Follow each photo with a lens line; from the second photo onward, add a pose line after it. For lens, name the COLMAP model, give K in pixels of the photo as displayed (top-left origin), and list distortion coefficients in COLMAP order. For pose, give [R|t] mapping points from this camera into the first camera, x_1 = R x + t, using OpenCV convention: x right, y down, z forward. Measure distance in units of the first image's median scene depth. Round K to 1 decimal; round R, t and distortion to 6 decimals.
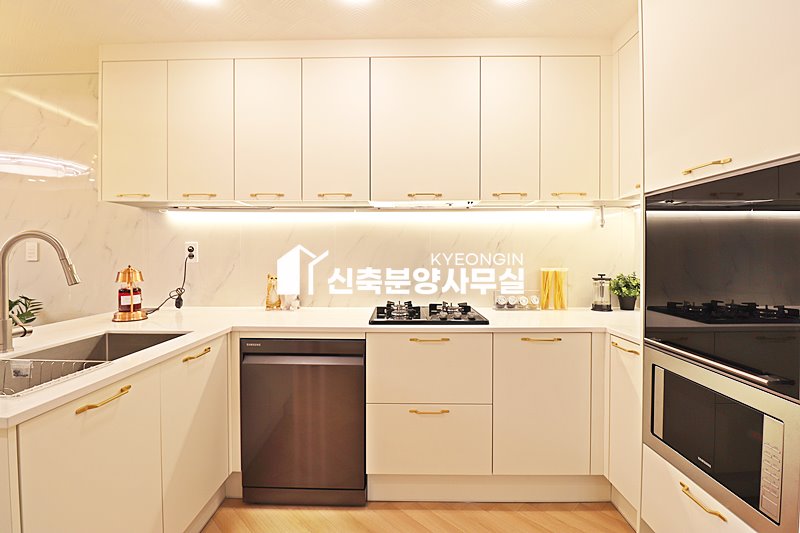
lens RADIAL K [[365.4, 0, 399.3], [0, 365.4, 258.2], [0, 0, 1]] dist [0.001321, -0.017155]
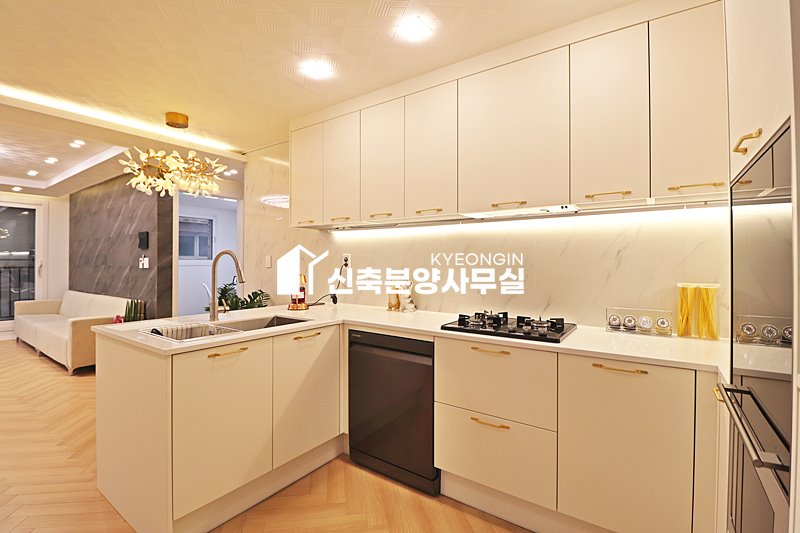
lens RADIAL K [[369.8, 0, 399.2], [0, 369.8, 260.8], [0, 0, 1]] dist [0.000687, -0.012947]
pose [[0.822811, -0.000890, -0.568314, 0.392781], [-0.008425, 0.999870, -0.013763, -0.004411], [0.568253, 0.016112, 0.822696, 0.023359]]
